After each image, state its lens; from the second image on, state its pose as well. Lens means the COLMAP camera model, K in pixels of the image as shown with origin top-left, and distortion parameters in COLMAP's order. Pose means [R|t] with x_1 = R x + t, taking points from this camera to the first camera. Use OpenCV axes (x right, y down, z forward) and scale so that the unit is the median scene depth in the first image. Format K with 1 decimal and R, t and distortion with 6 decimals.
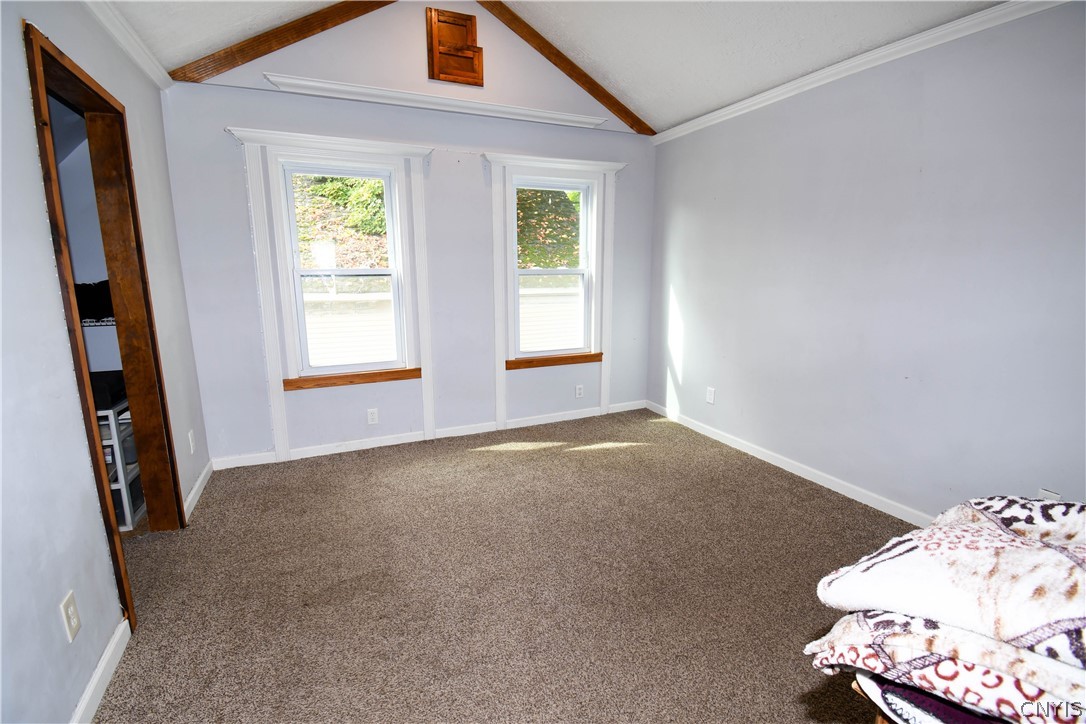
lens RADIAL K [[499.9, 0, 542.6], [0, 499.9, 360.2], [0, 0, 1]] dist [0.016582, -0.025201]
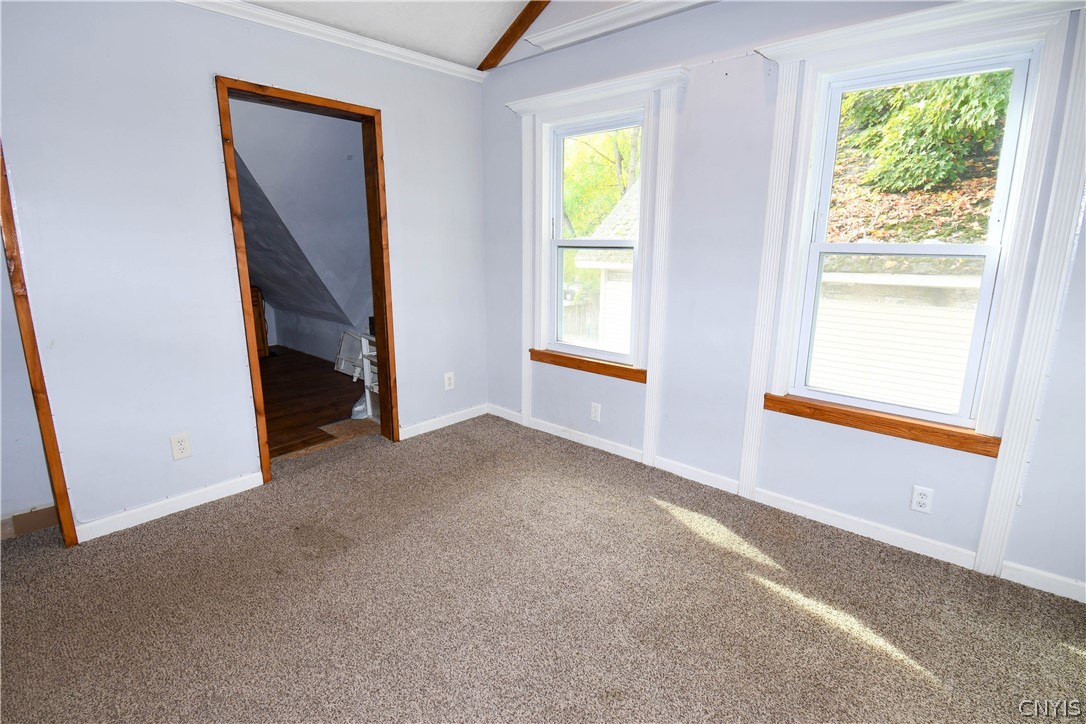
lens RADIAL K [[530.4, 0, 540.2], [0, 530.4, 359.5], [0, 0, 1]] dist [0.021203, -0.029611]
pose [[0.396053, 0.210516, -0.893770, 0.414282], [-0.171847, 0.973160, 0.153065, -0.097552], [0.902004, 0.092970, 0.421599, 0.504053]]
